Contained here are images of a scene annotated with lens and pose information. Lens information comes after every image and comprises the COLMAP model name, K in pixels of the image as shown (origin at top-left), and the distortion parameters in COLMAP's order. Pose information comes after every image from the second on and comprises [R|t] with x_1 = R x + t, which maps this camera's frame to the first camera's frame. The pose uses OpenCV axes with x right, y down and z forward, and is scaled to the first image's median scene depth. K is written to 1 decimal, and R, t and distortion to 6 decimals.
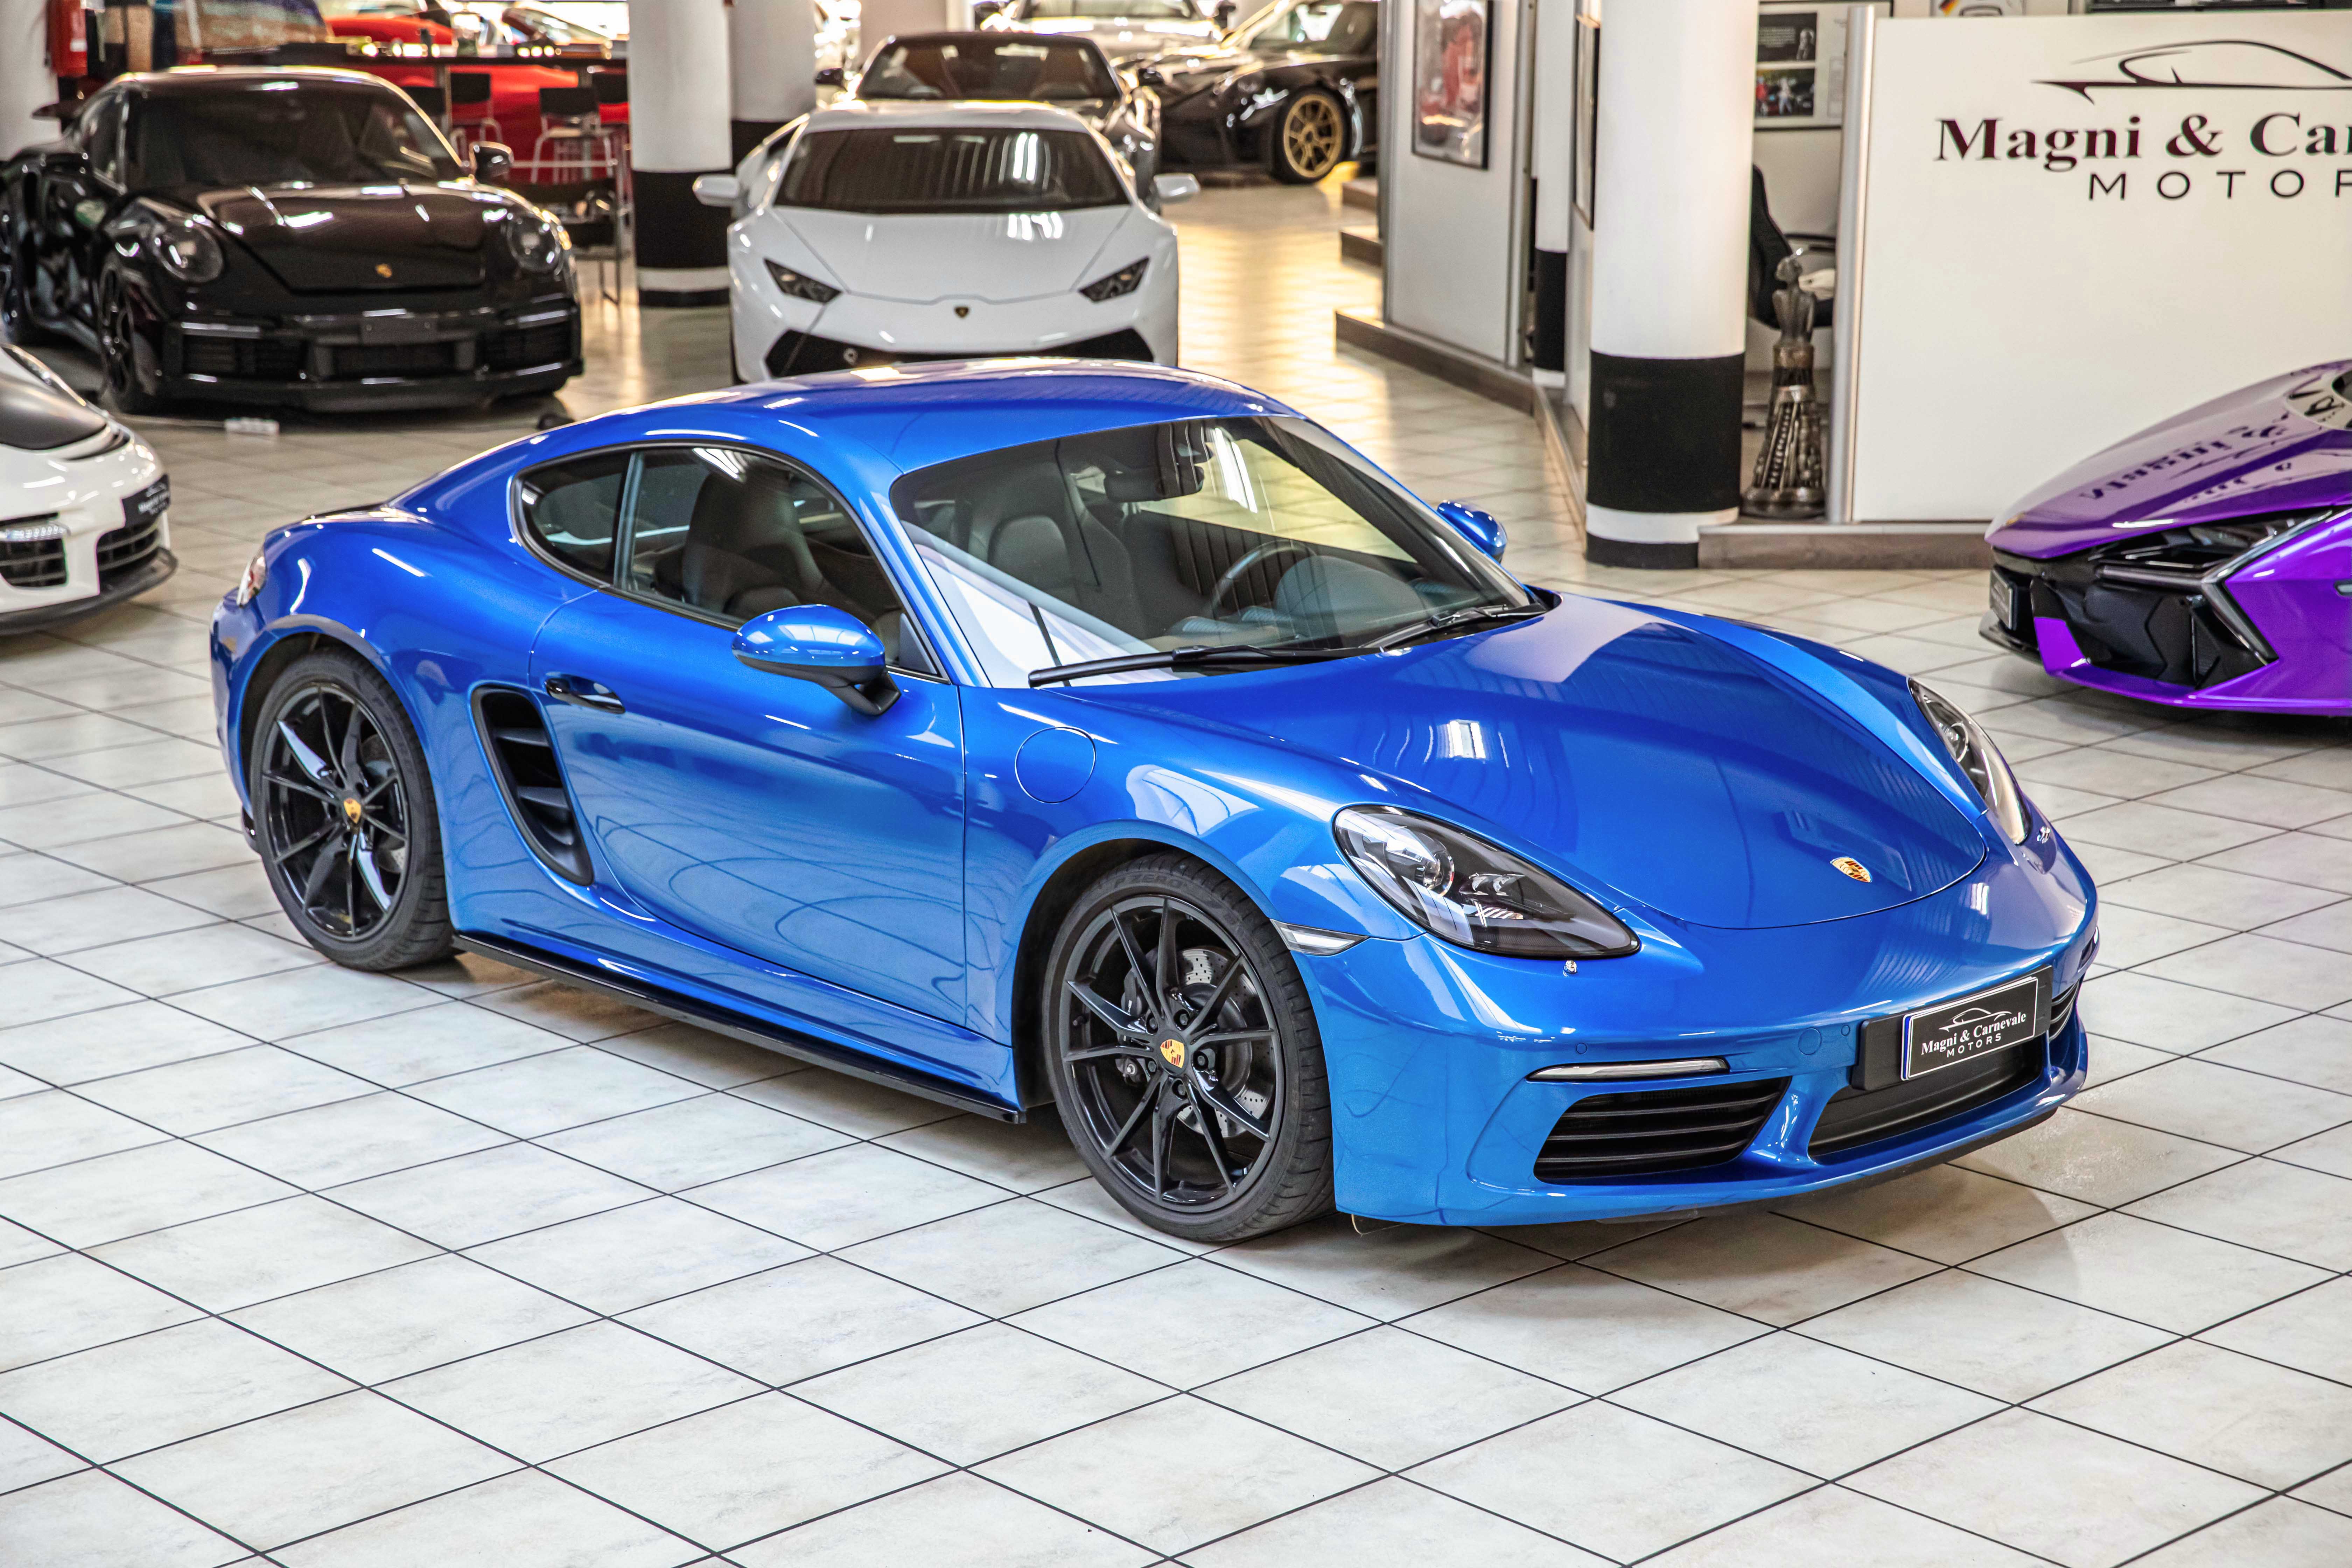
lens RADIAL K [[4093.2, 0, 1176.0], [0, 4093.2, 784.0], [0, 0, 1]] dist [0.187855, 0.164273]
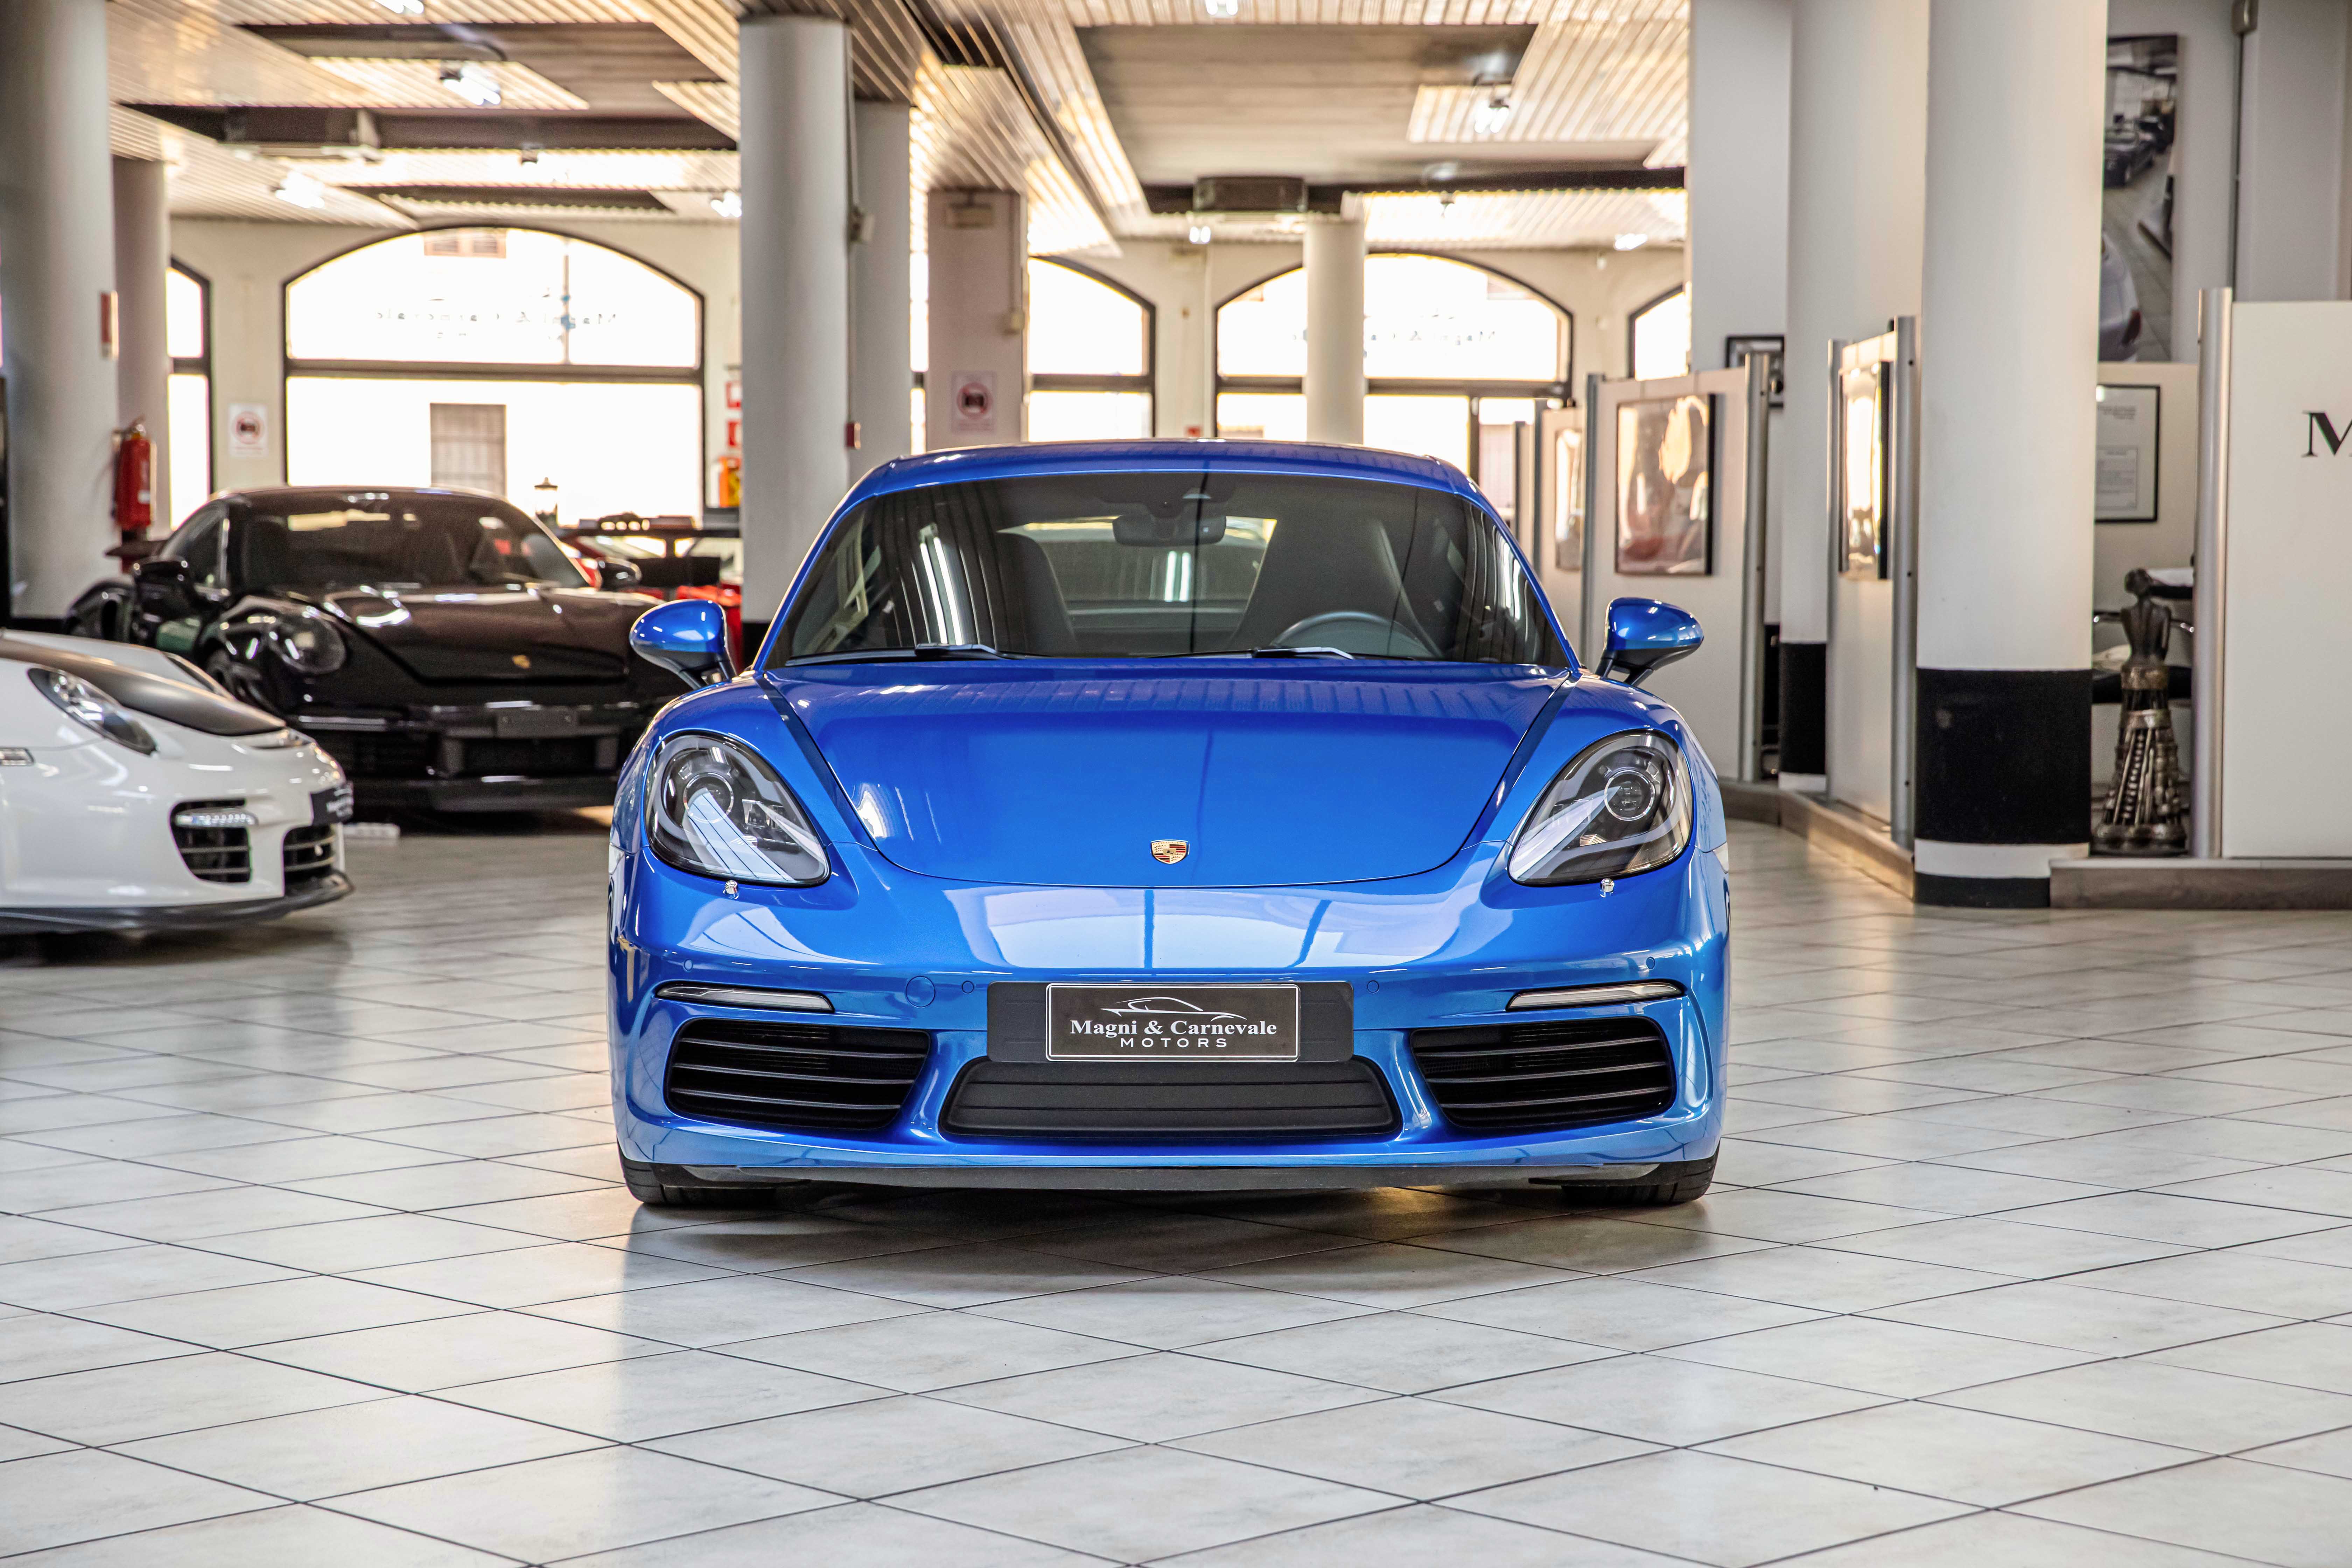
lens RADIAL K [[4418.4, 0, 1176.0], [0, 4418.4, 784.0], [0, 0, 1]] dist [0.210402, 0.226835]
pose [[0.999939, 0.000544, 0.011010, -0.073400], [0.001314, 0.985777, -0.168053, 0.084064], [-0.010945, 0.168057, 0.985716, 0.051232]]
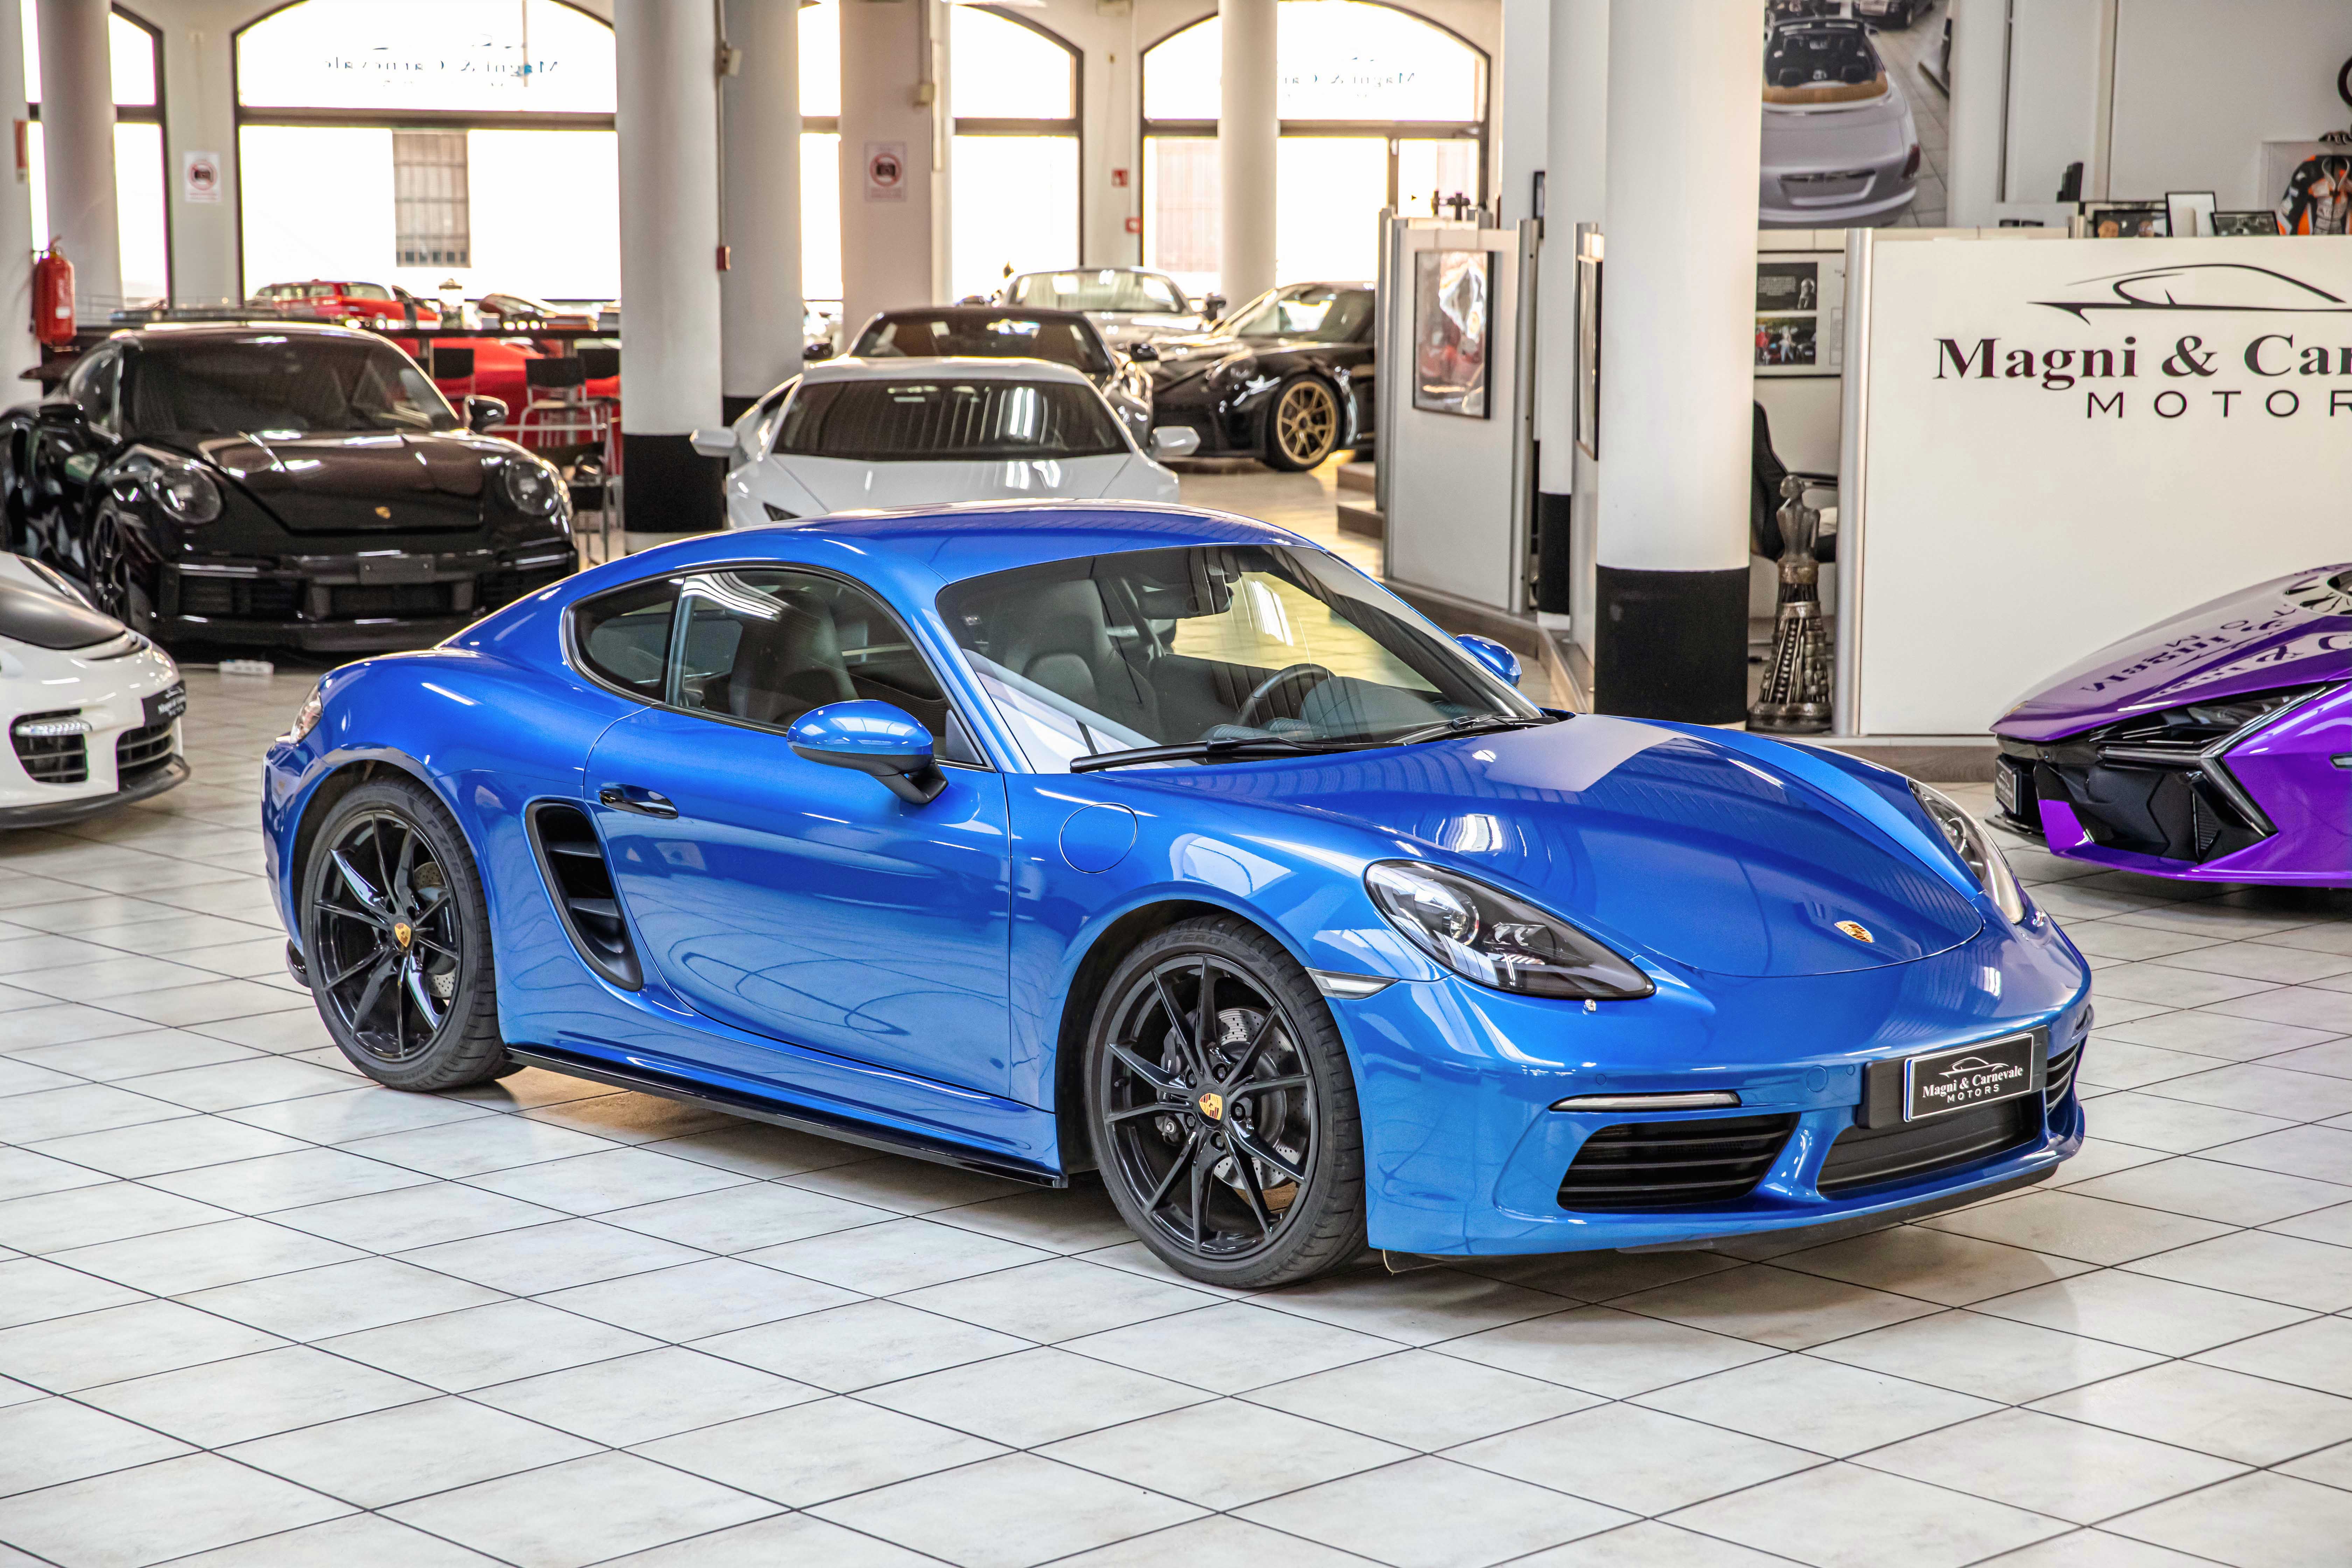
lens RADIAL K [[4370.2, 0, 1176.0], [0, 4370.2, 784.0], [0, 0, 1]] dist [0.214855, 0.201980]
pose [[0.999982, 0.000590, 0.005935, -0.008682], [-0.000066, 0.996132, -0.087875, 0.043149], [-0.005964, 0.087873, 0.996114, -0.065205]]
